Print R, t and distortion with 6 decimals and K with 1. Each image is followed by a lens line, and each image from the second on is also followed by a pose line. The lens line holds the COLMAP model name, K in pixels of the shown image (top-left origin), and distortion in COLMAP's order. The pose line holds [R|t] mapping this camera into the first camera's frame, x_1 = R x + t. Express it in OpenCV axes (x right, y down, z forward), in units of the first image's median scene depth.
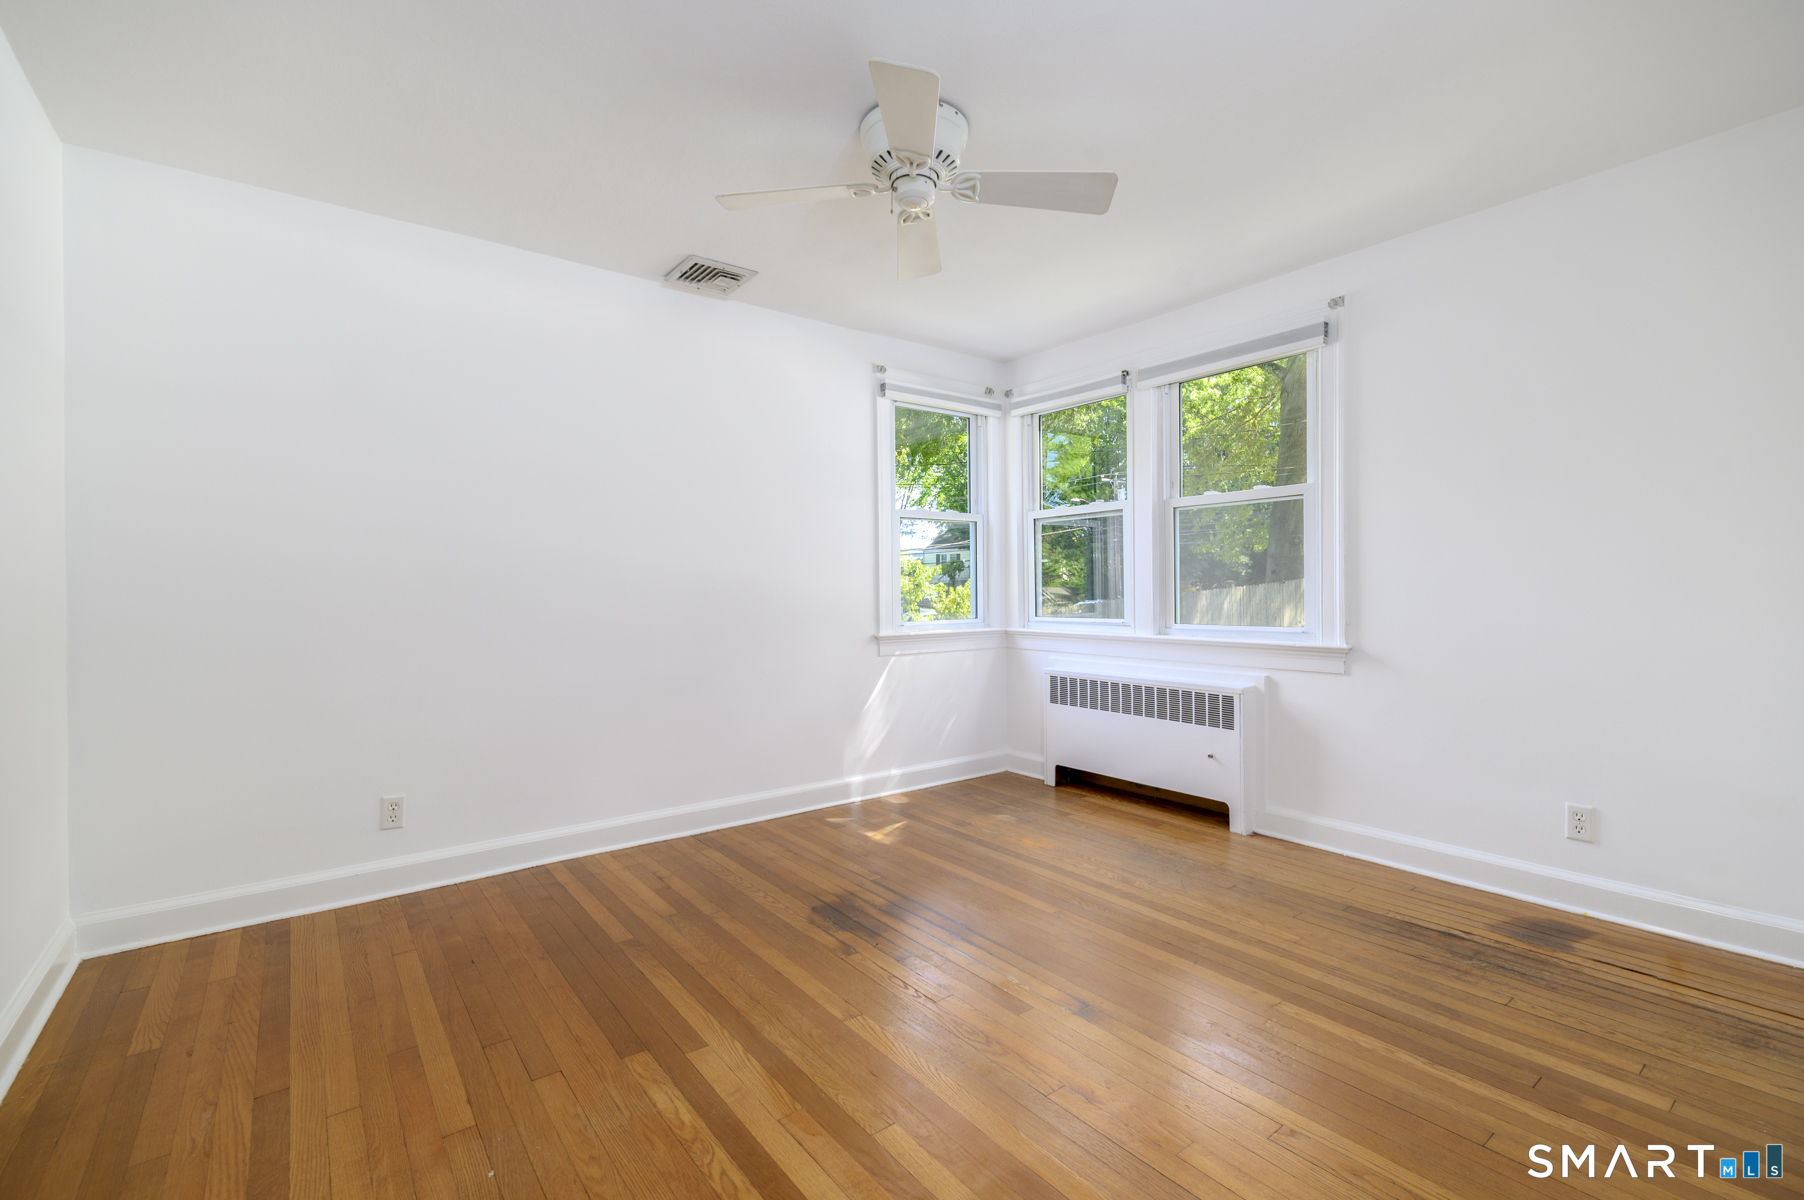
lens RADIAL K [[776.8, 0, 884.6], [0, 776.8, 593.6], [0, 0, 1]] dist [0.001277, -0.000283]
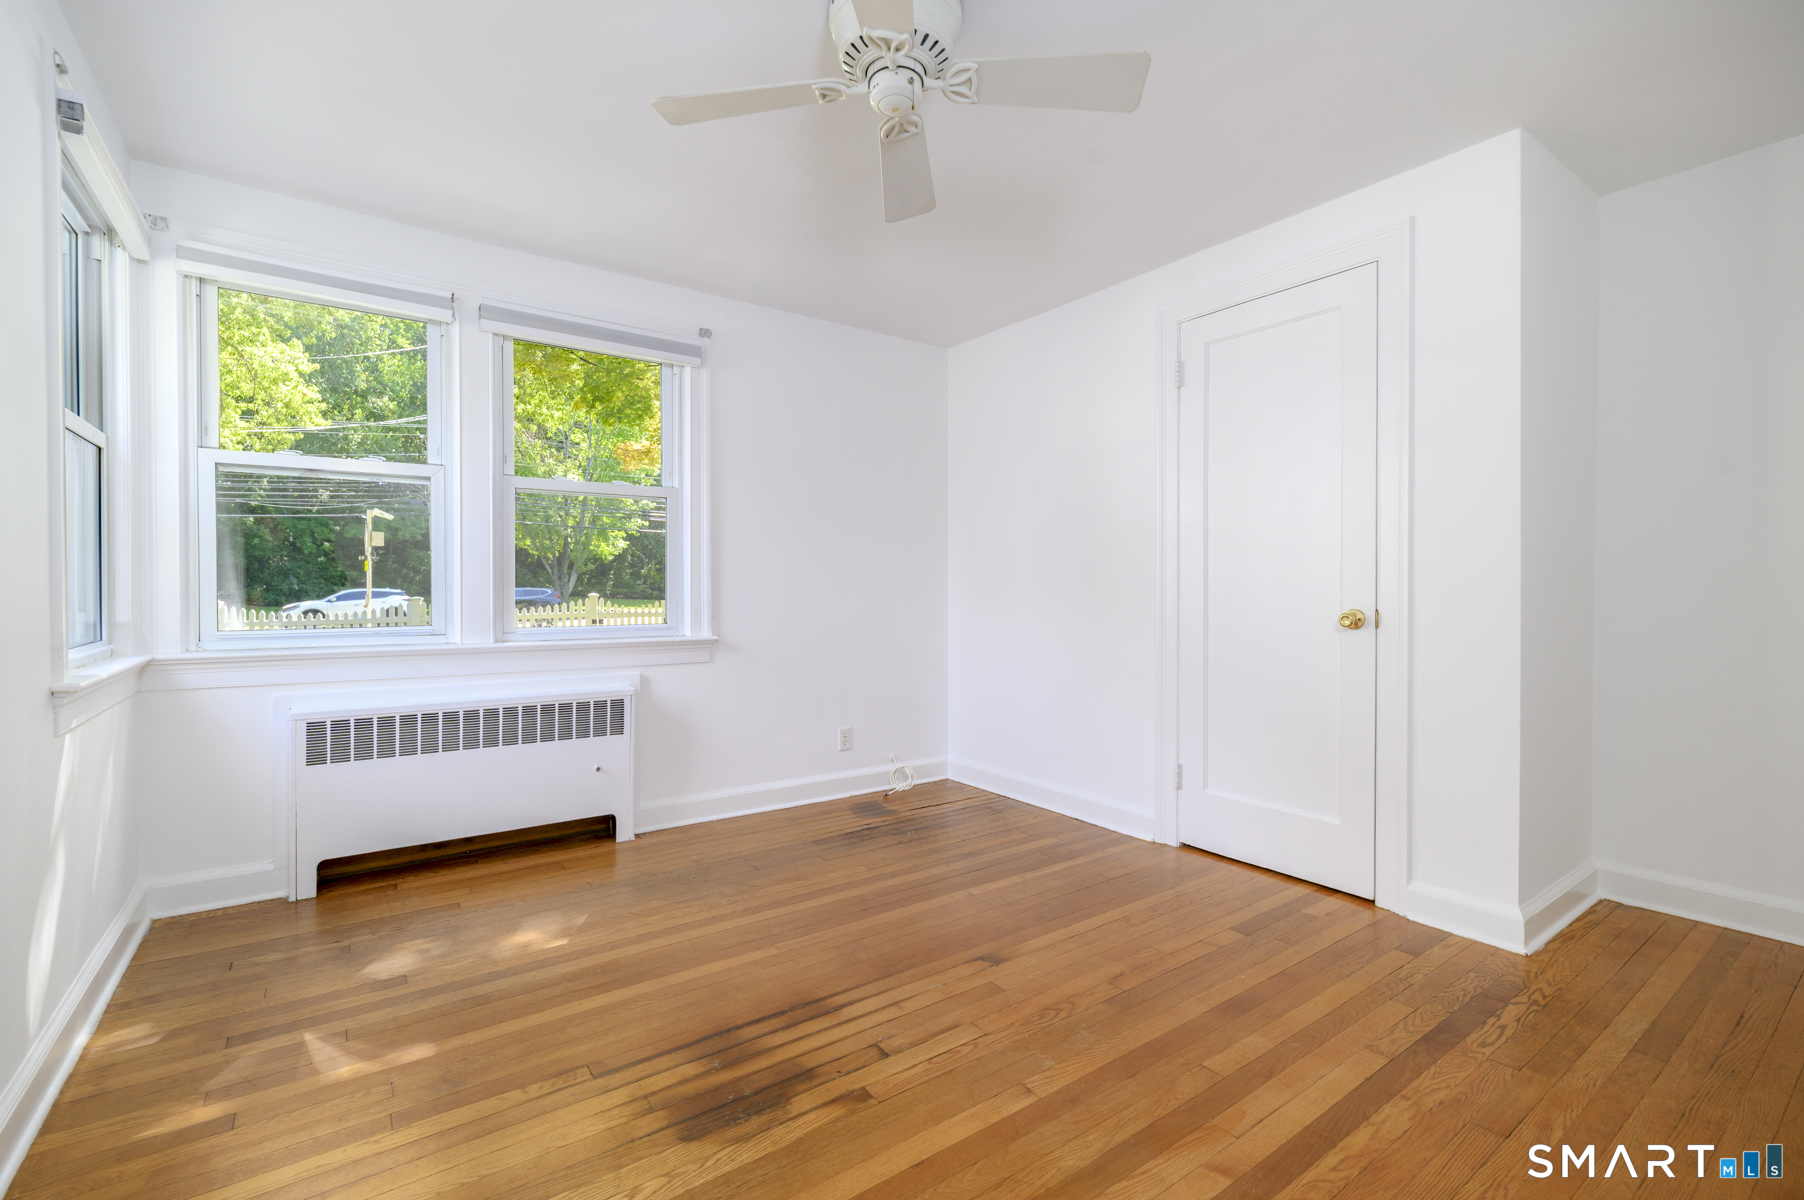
lens RADIAL K [[789.5, 0, 897.3], [0, 789.5, 596.9], [0, 0, 1]] dist [0.001203, -0.001299]
pose [[0.026576, -0.003780, 0.999640, -0.554615], [0.001139, 0.999992, 0.003751, 0.003530], [-0.999646, 0.001039, 0.026580, 0.690688]]
